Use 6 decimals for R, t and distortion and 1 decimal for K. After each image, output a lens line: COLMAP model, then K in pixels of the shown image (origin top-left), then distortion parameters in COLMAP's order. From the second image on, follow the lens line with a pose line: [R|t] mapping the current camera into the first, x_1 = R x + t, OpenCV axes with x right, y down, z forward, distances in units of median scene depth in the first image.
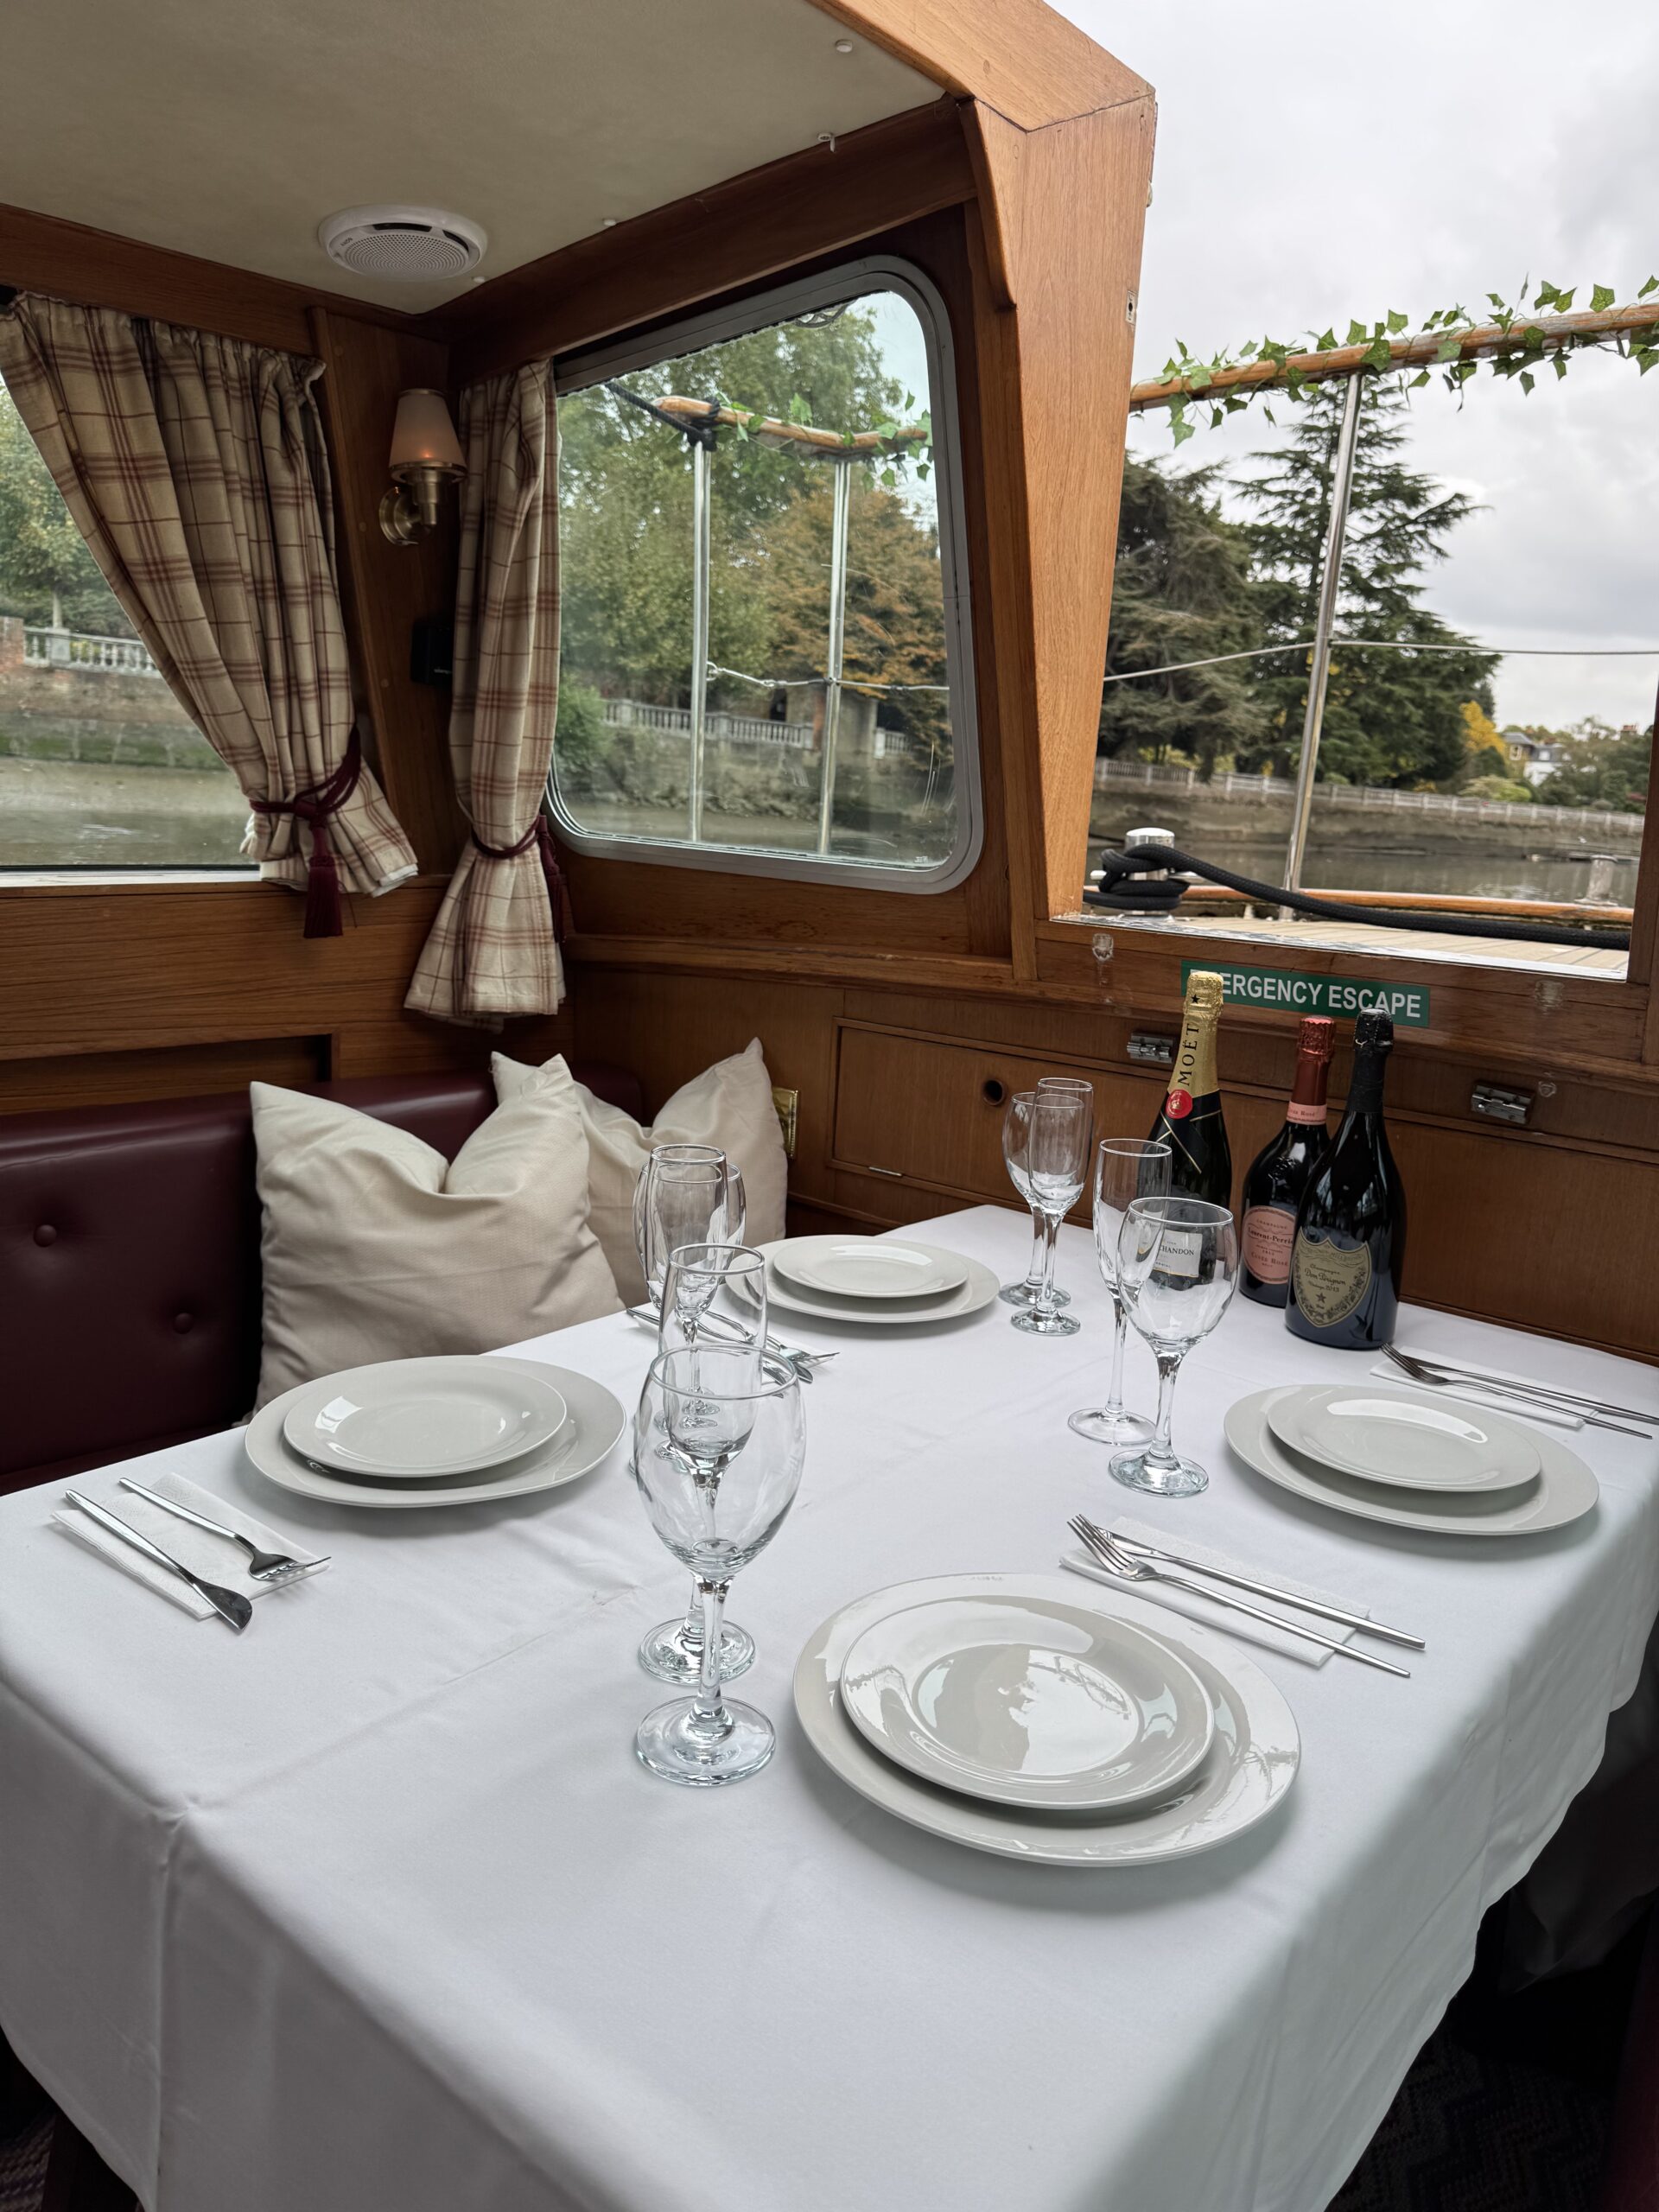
lens RADIAL K [[1568.2, 0, 829.5], [0, 1568.2, 1106.0], [0, 0, 1]] dist [0.063414, -0.088699]
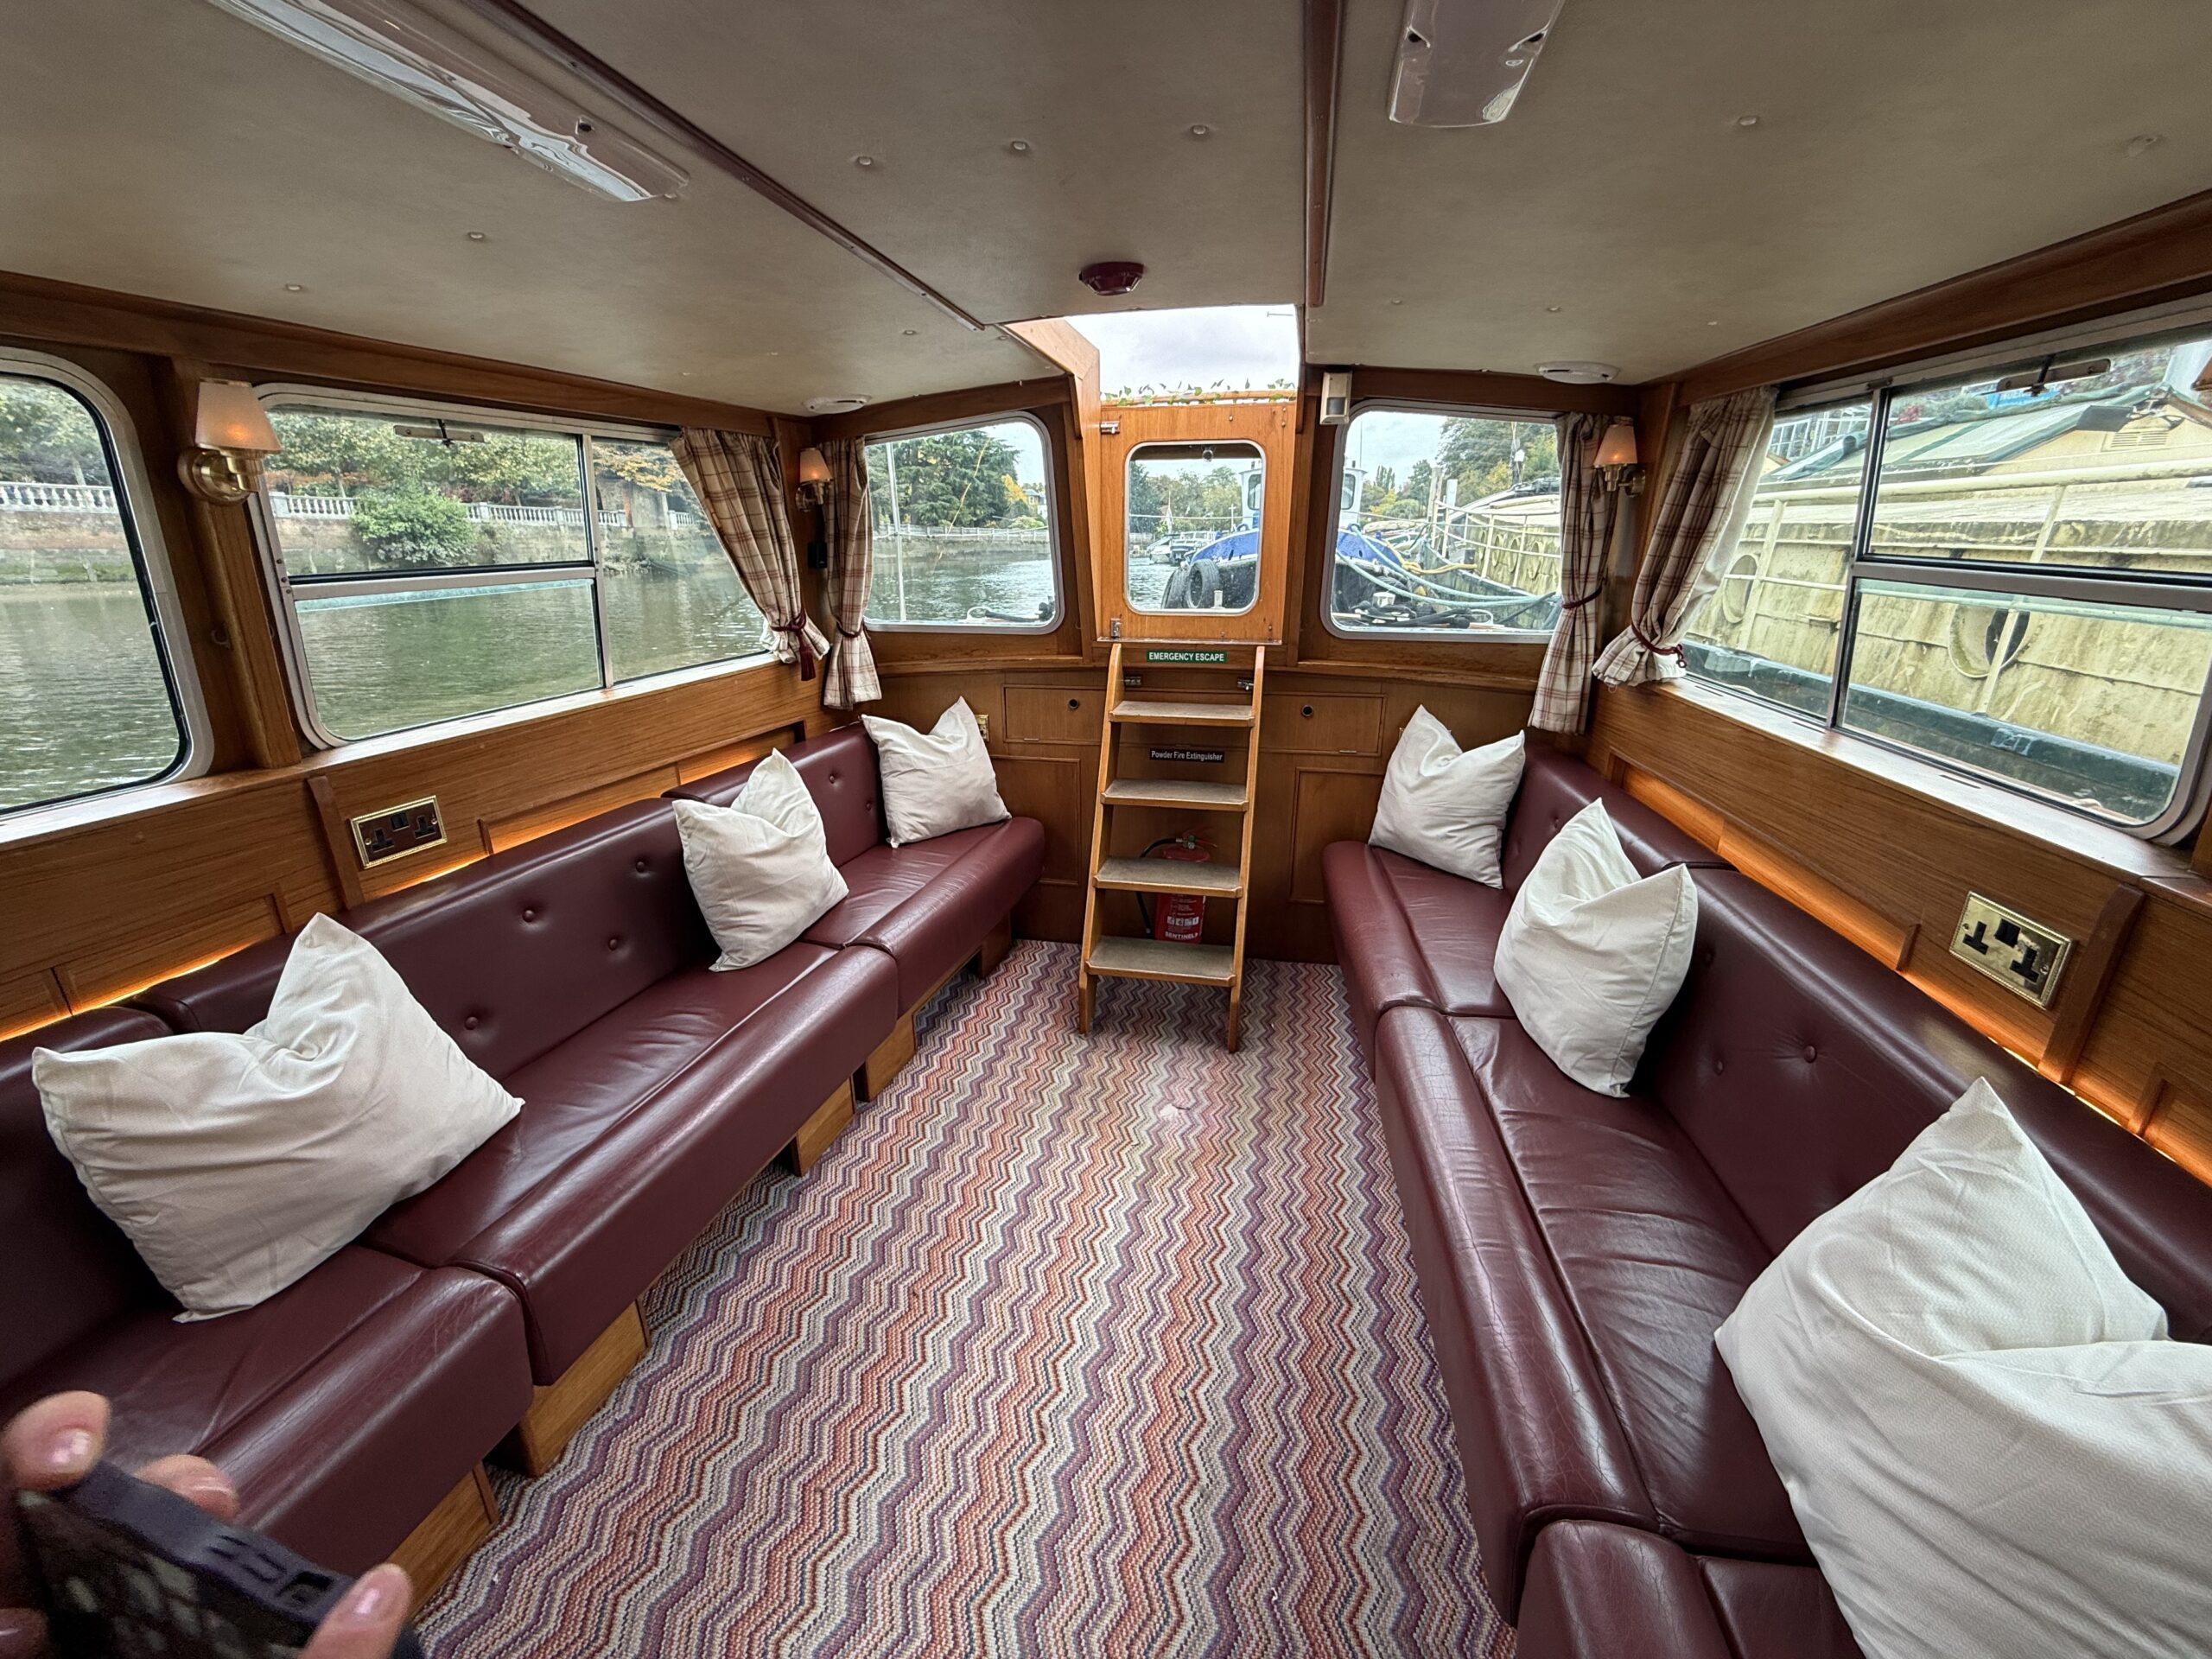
lens RADIAL K [[865.1, 0, 1106.0], [0, 865.1, 829.5], [0, 0, 1]] dist [-0.008499, 0.000089]
pose [[0.882688, -0.216527, 0.417106, -0.509889], [0.158998, 0.972790, 0.168518, -0.033719], [-0.442246, -0.082429, 0.893098, -0.402460]]
